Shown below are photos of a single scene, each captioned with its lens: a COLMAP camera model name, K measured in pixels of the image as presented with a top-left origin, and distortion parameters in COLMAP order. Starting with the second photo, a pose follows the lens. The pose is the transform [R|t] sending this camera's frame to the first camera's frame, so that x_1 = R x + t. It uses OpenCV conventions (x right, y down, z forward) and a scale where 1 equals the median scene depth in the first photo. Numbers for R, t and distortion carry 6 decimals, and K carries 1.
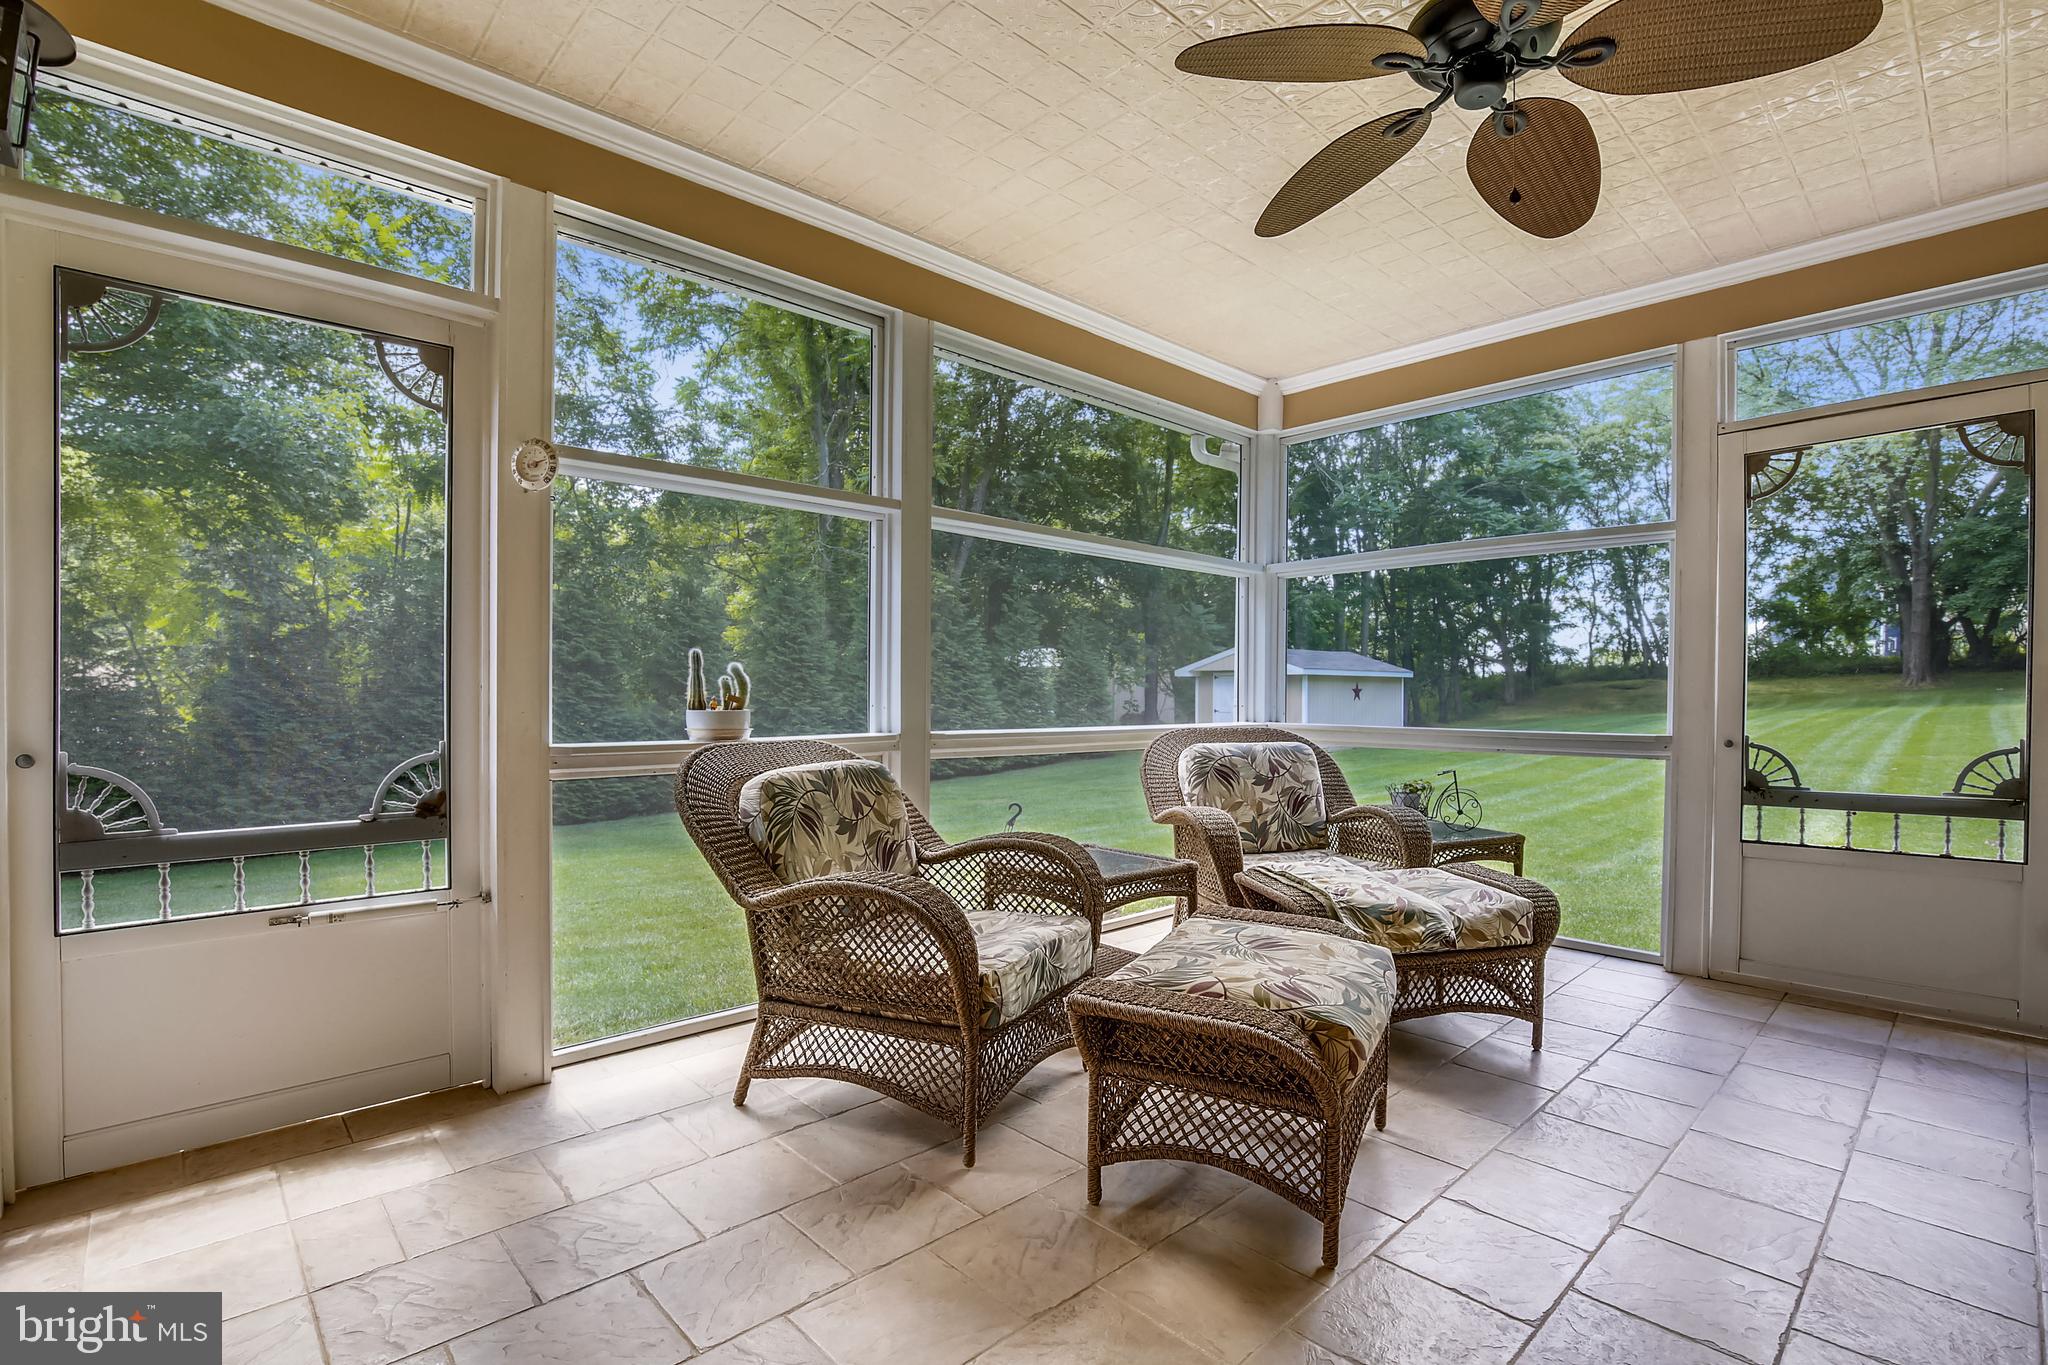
lens RADIAL K [[952.8, 0, 1015.7], [0, 952.8, 706.4], [0, 0, 1]] dist [-0.035110, -0.000254]
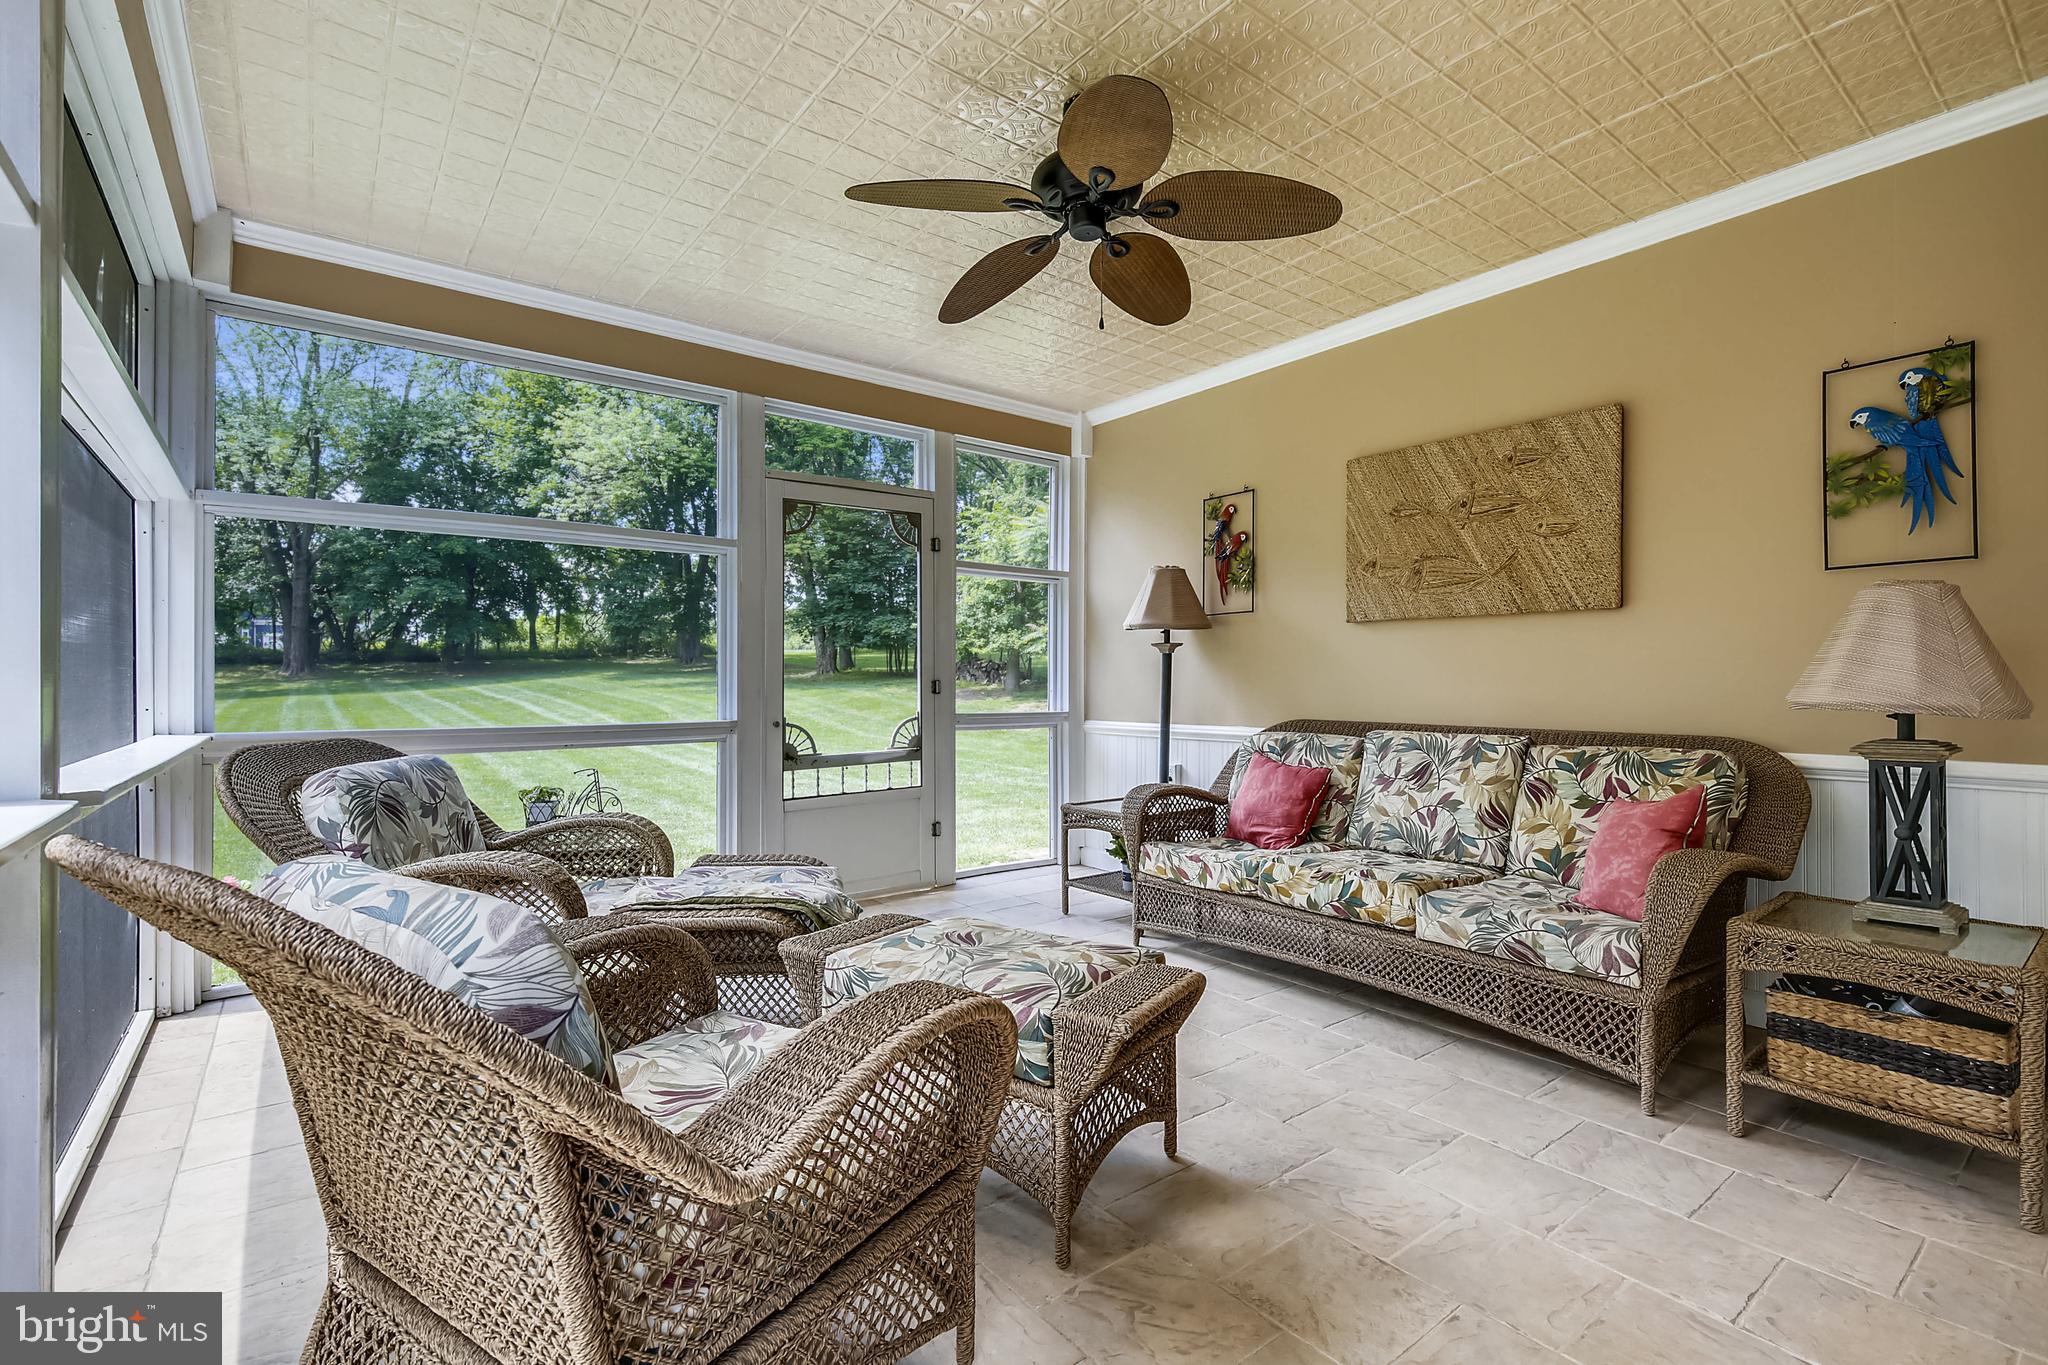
lens RADIAL K [[921.4, 0, 1032.8], [0, 921.4, 686.4], [0, 0, 1]] dist [0.004321, -0.001092]
pose [[0.080516, -0.005832, 0.996736, -0.534948], [0.016305, 0.999857, 0.004533, -0.013218], [-0.996620, 0.015887, 0.080599, 0.654970]]
